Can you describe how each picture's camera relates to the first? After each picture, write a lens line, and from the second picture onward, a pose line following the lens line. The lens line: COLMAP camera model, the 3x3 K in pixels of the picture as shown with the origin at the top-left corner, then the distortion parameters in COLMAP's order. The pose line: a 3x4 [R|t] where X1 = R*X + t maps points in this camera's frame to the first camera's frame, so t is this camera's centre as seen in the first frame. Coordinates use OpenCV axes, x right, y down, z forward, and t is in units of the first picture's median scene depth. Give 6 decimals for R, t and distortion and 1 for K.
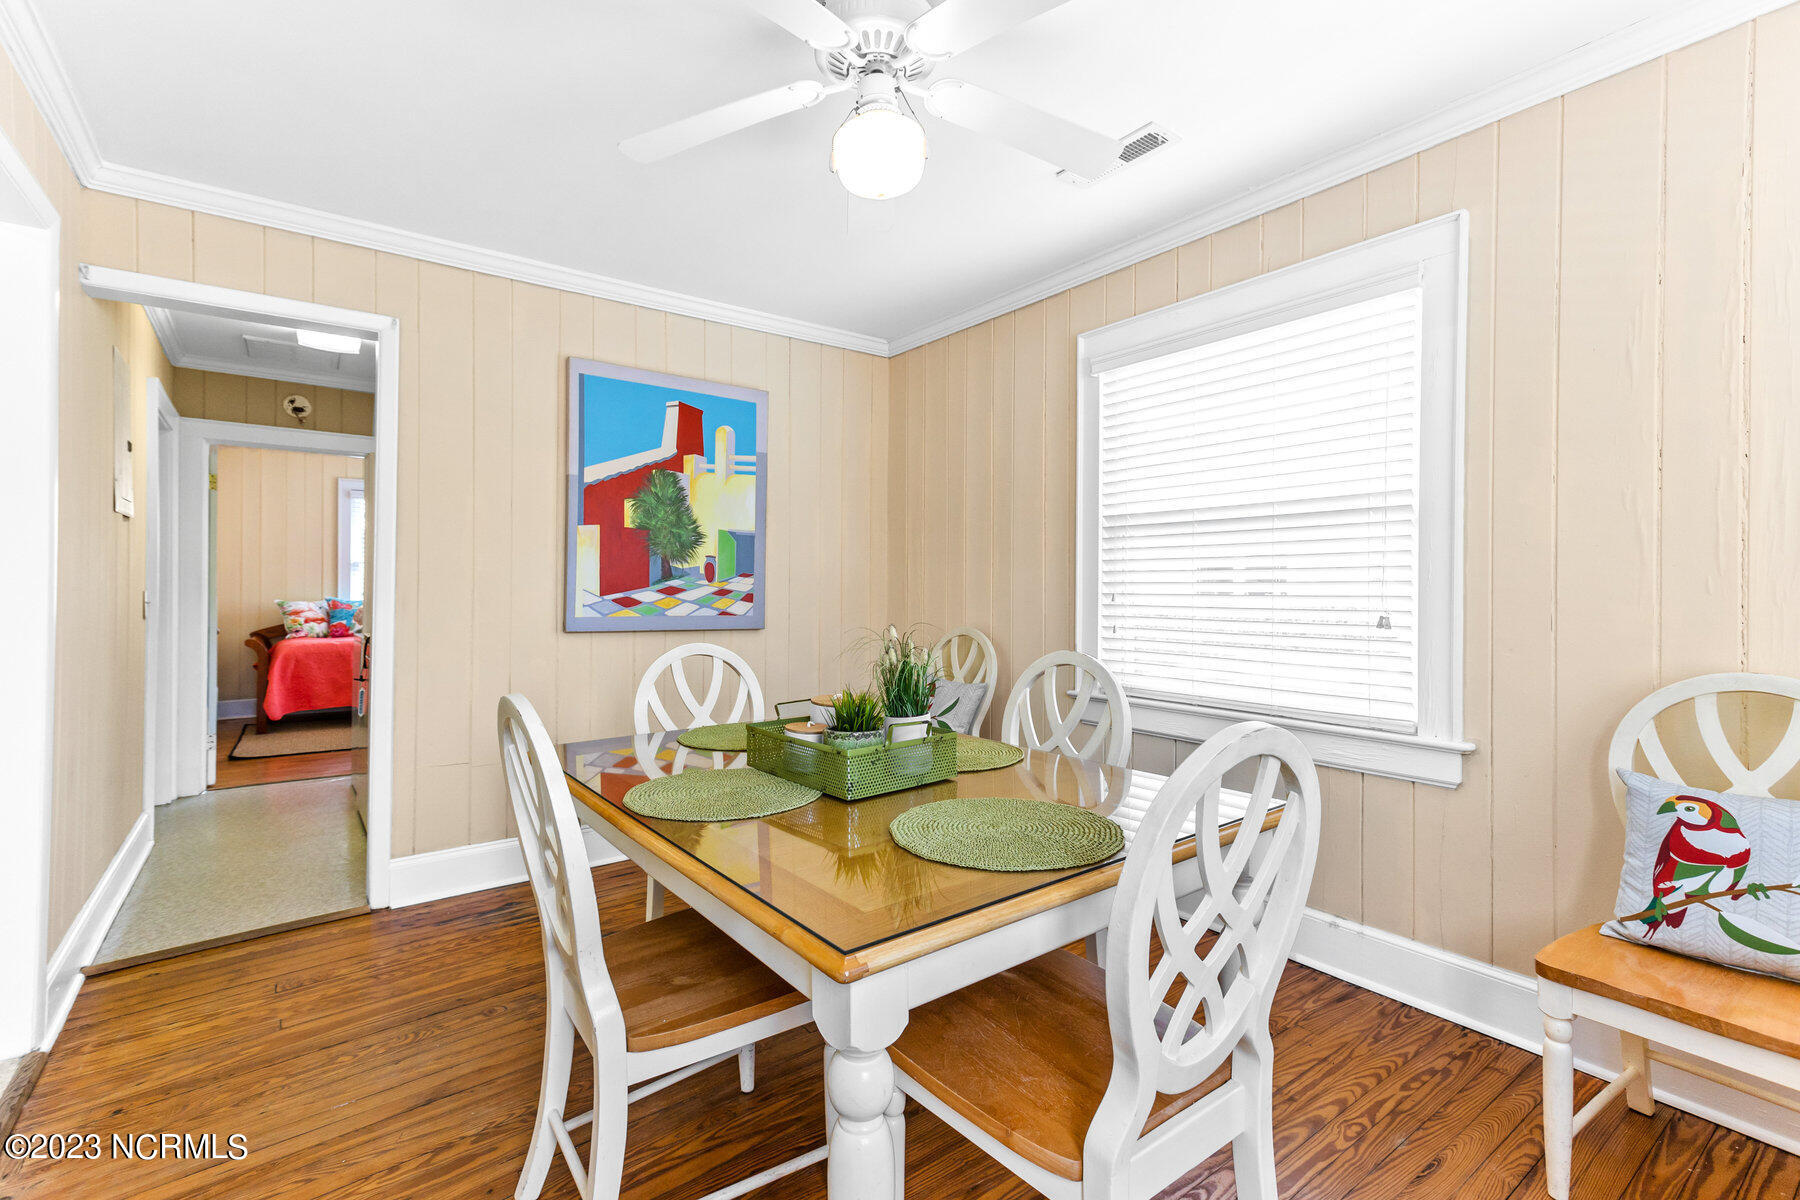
lens RADIAL K [[822.0, 0, 900.3], [0, 822.0, 589.0], [0, 0, 1]] dist [0.000166, 0.000013]
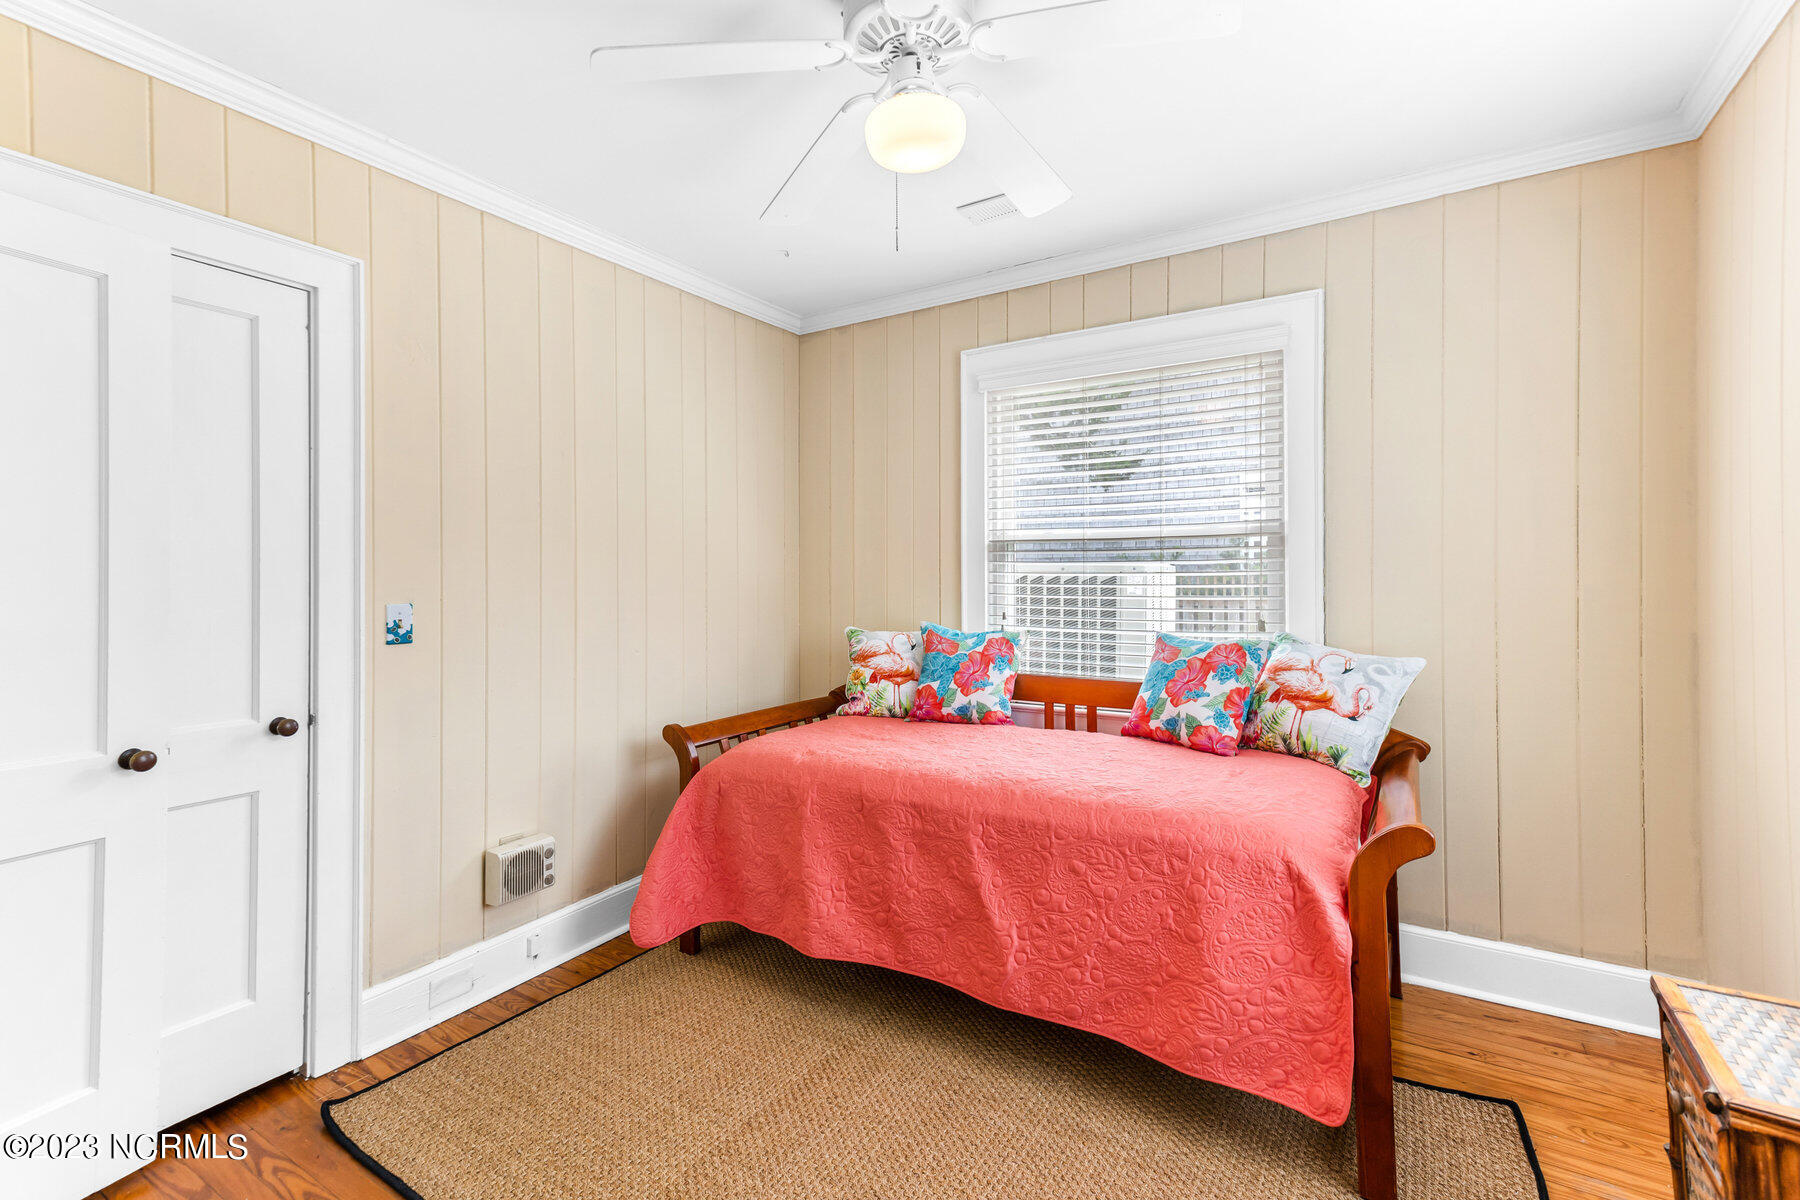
lens RADIAL K [[822.0, 0, 896.7], [0, 822.0, 591.8], [0, 0, 1]] dist [0.000166, 0.000013]
pose [[0.382771, -0.000571, -0.923843, -0.311986], [0.000022, 1.000000, -0.000610, -0.006016], [0.923843, 0.000213, 0.382771, 0.837751]]
